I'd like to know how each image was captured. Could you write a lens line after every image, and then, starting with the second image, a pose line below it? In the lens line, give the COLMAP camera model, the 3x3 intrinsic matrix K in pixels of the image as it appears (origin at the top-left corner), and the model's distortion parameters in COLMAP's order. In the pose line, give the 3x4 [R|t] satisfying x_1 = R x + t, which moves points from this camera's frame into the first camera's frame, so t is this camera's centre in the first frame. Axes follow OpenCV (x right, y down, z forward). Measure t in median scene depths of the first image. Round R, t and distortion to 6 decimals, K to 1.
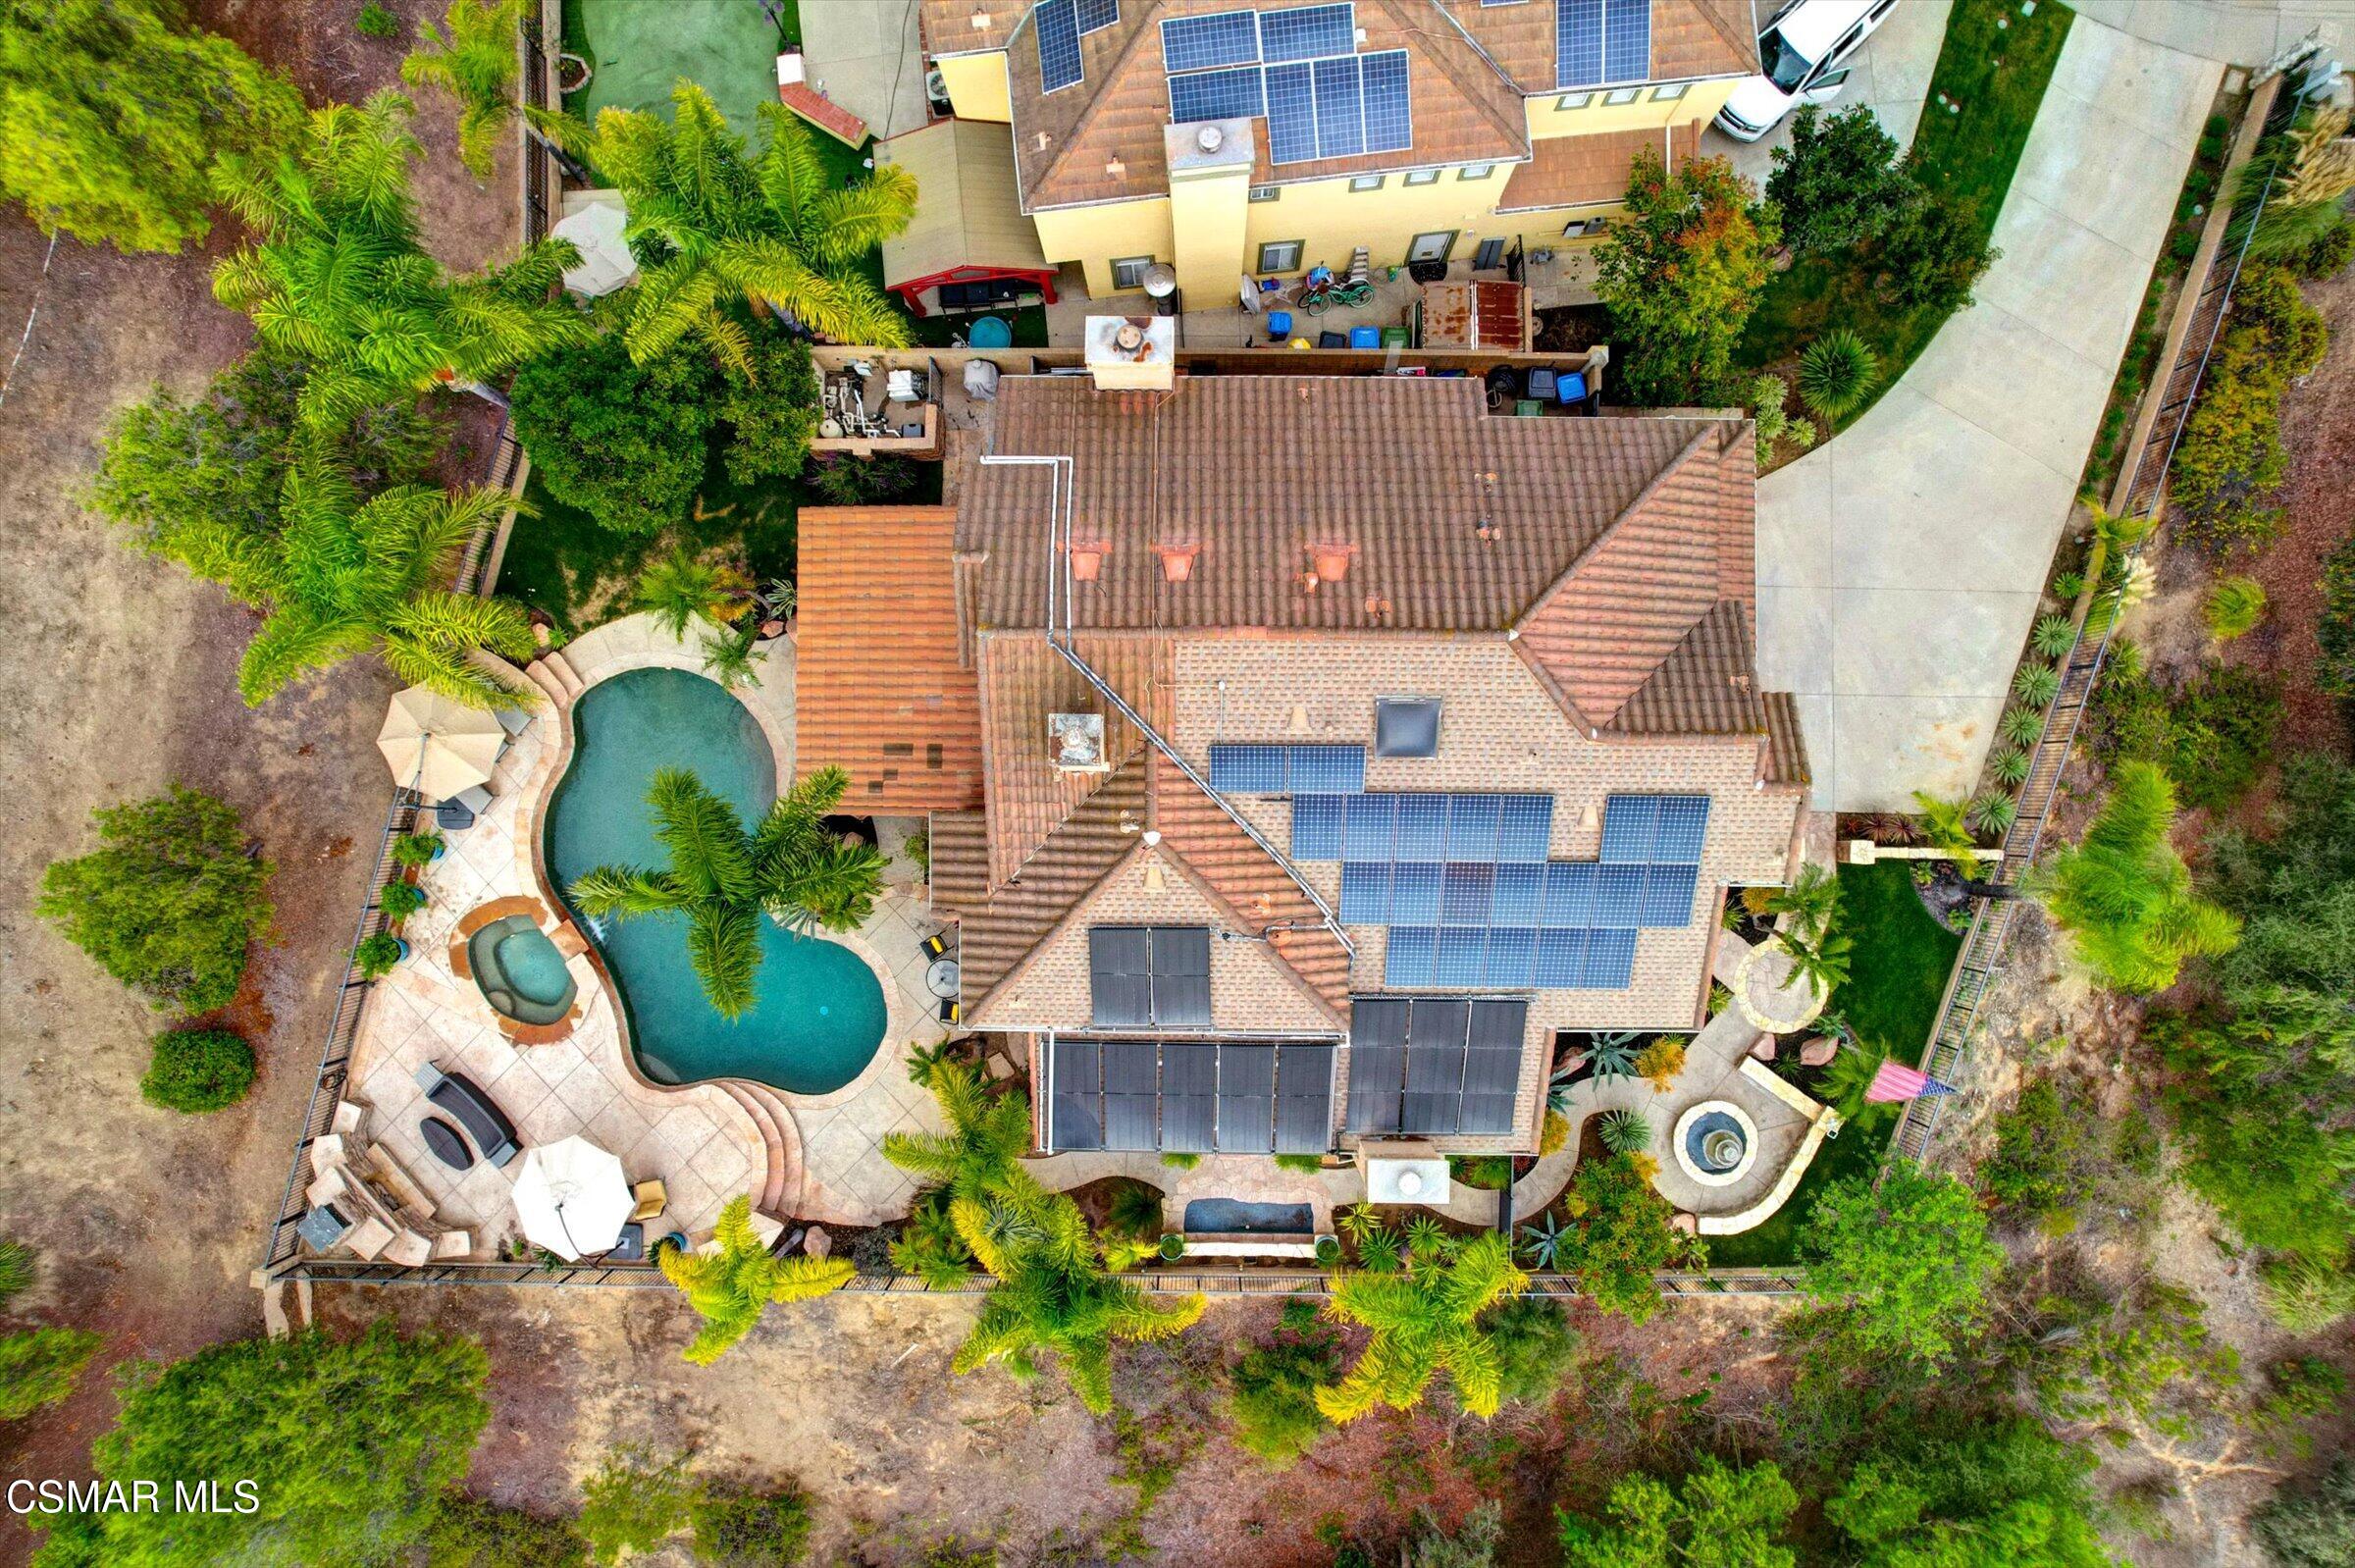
lens RADIAL K [[1511.1, 0, 1192.0], [0, 1511.1, 796.7], [0, 0, 1]] dist [-0.081954, 0.060860]
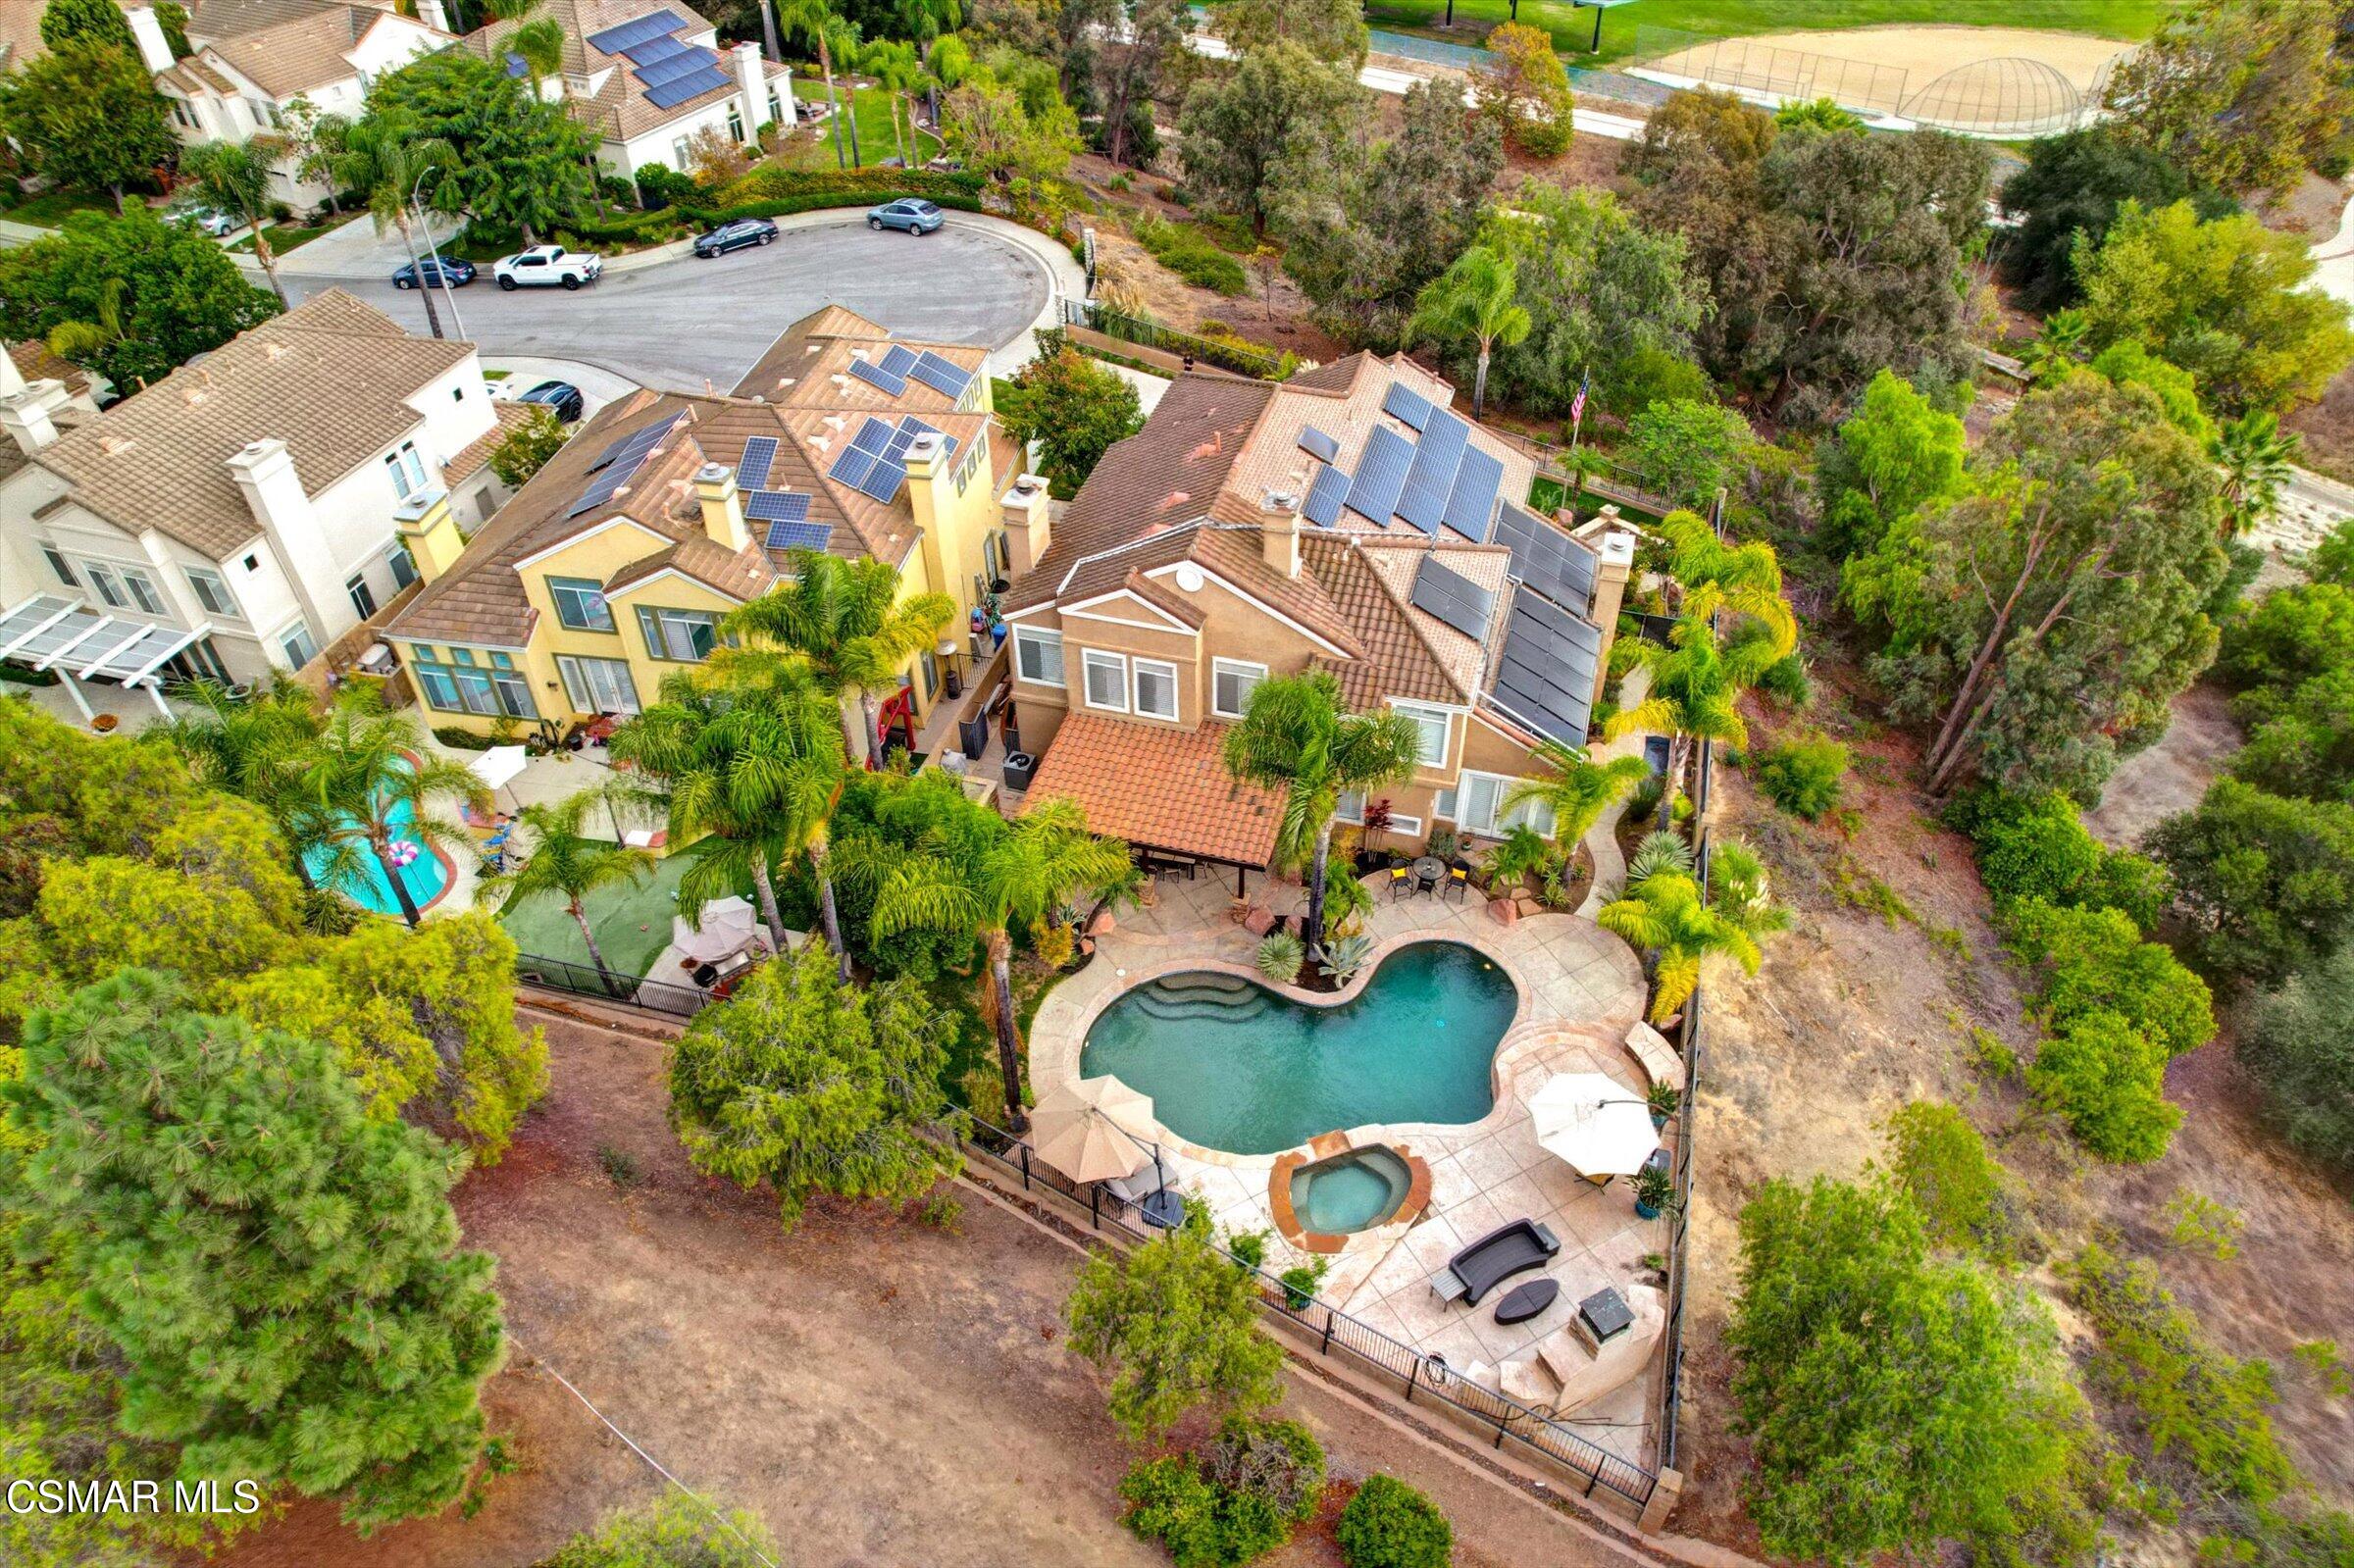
lens RADIAL K [[1510.3, 0, 1191.5], [0, 1510.3, 796.7], [0, 0, 1]] dist [-0.081954, 0.060860]
pose [[0.270987, -0.634063, 0.724245, -1.004871], [0.962577, 0.181098, -0.201614, 0.166892], [-0.003323, 0.751777, 0.659410, 0.193664]]
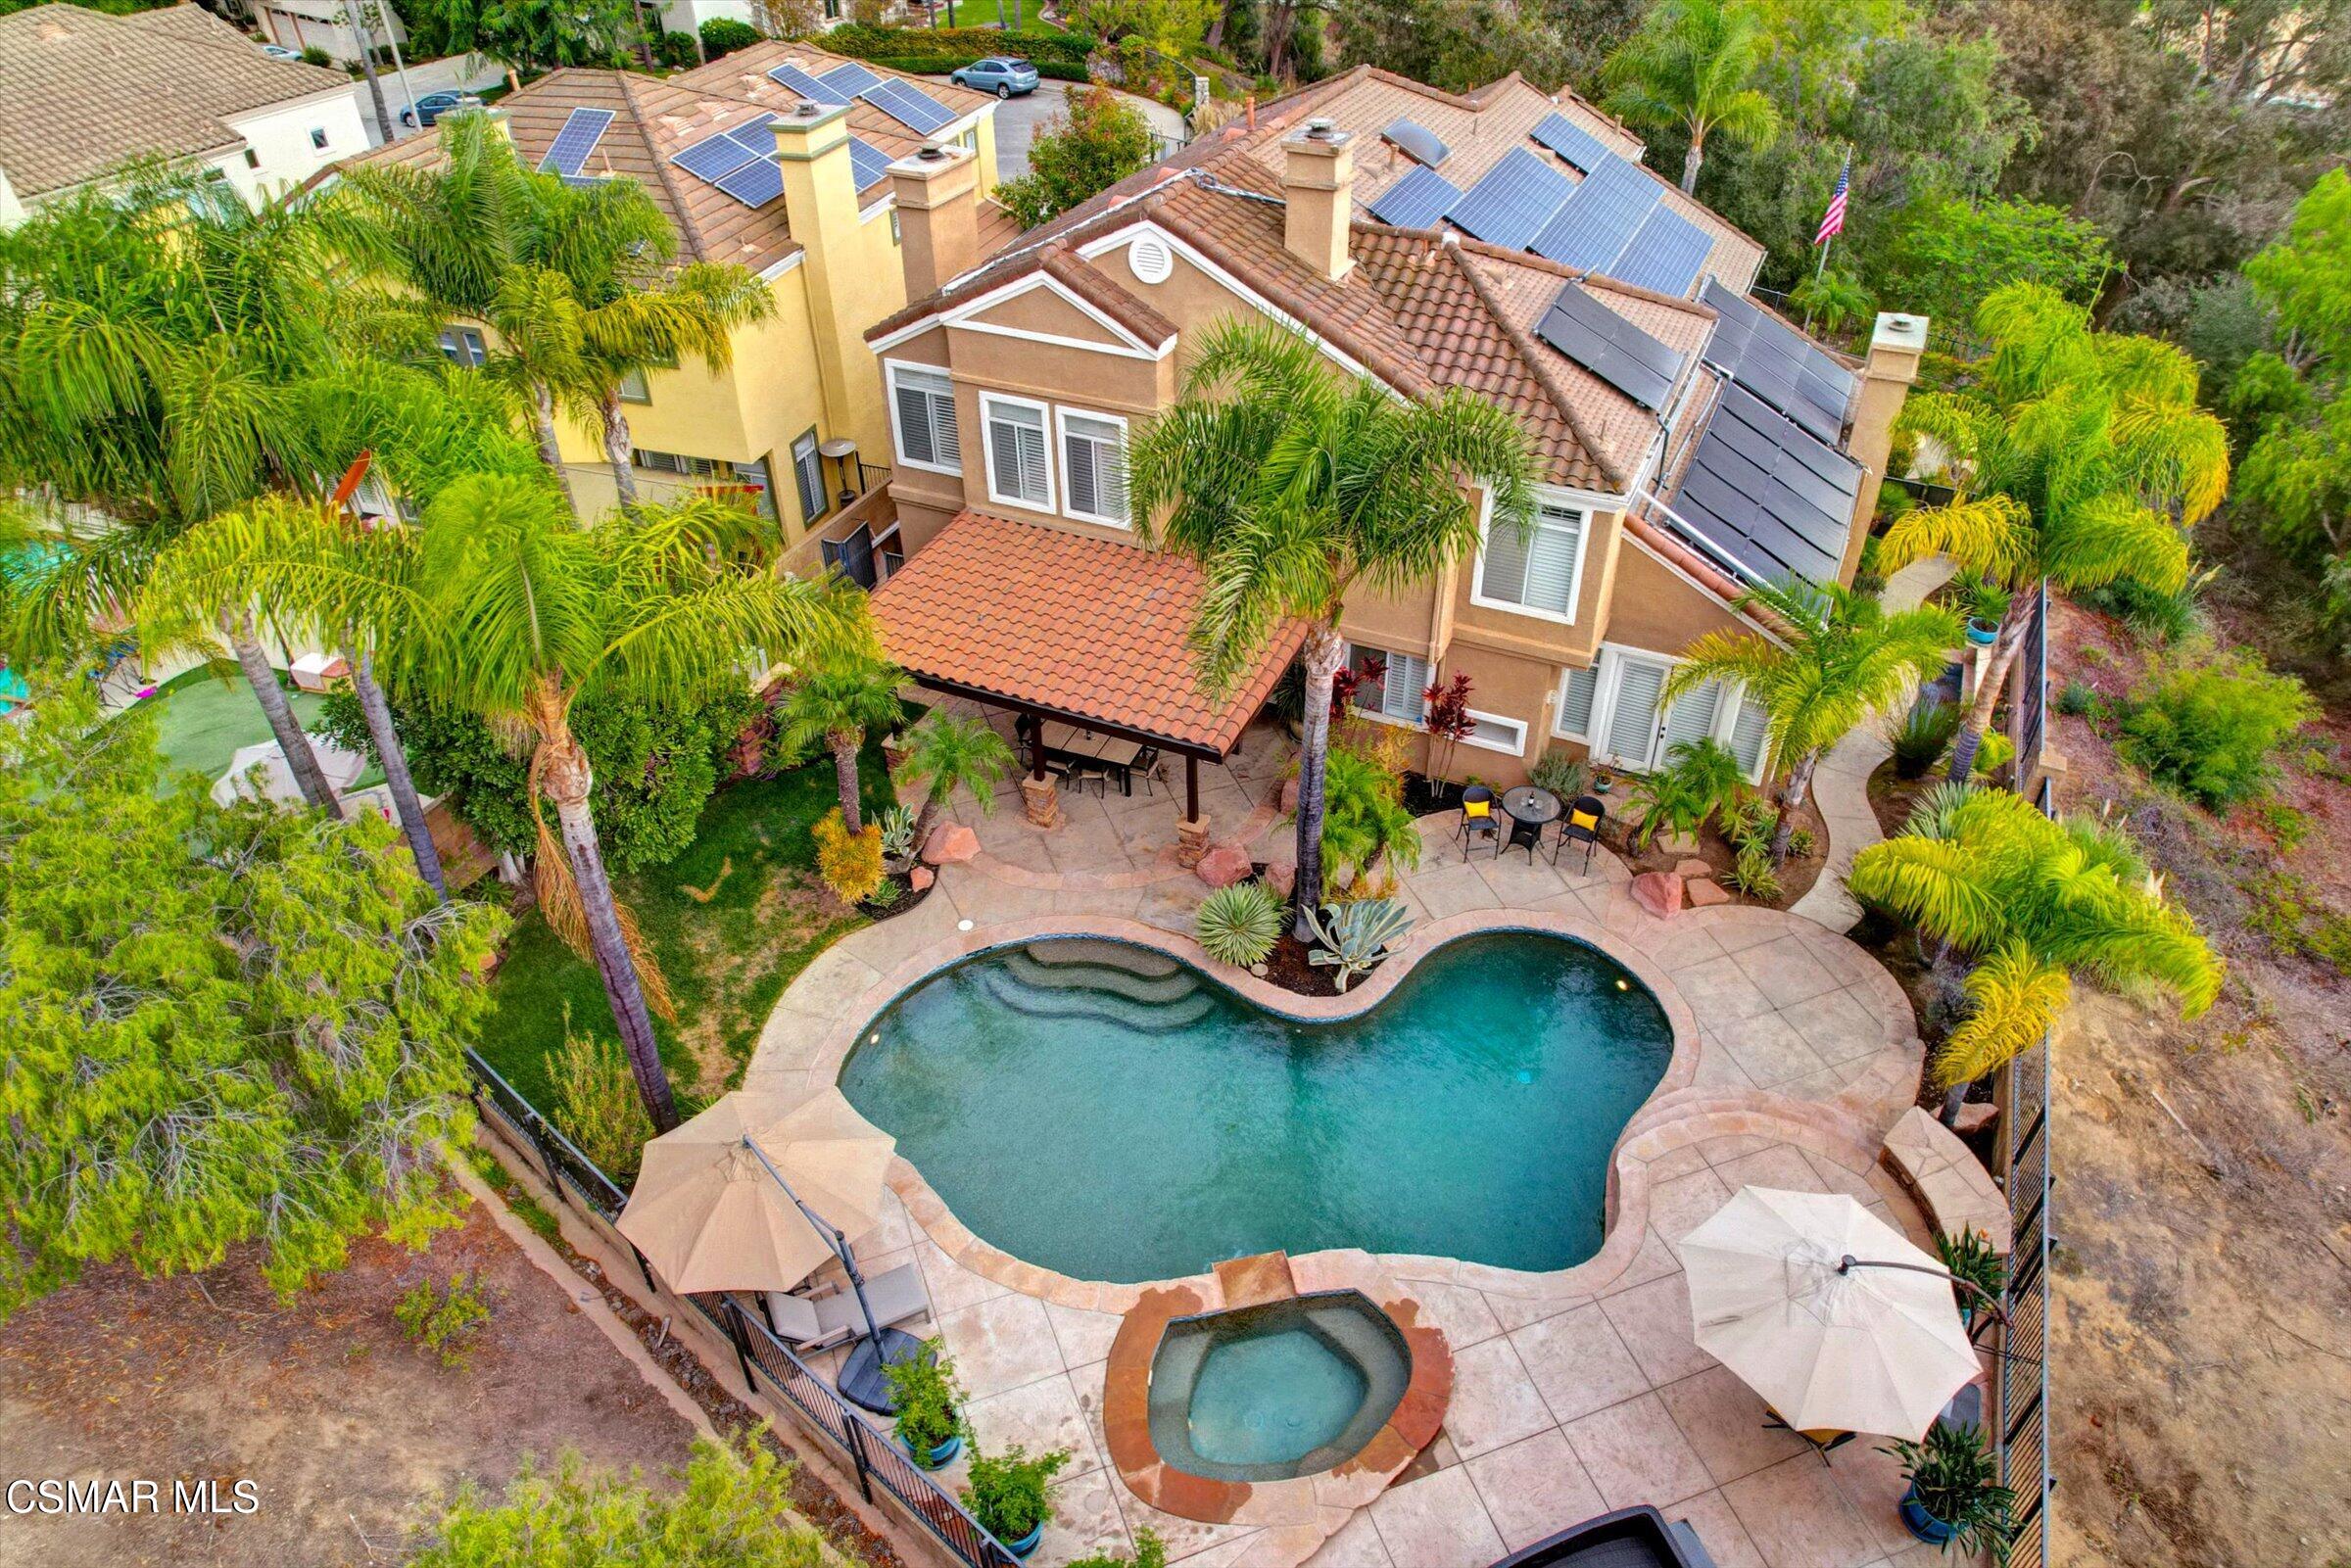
lens RADIAL K [[1508.4, 0, 1189.9], [0, 1508.4, 796.7], [0, 0, 1]] dist [-0.081954, 0.060860]
pose [[0.409353, -0.558289, 0.721626, -0.686300], [0.912357, 0.255562, -0.319831, 0.191313], [-0.005862, 0.789305, 0.613974, 0.589236]]
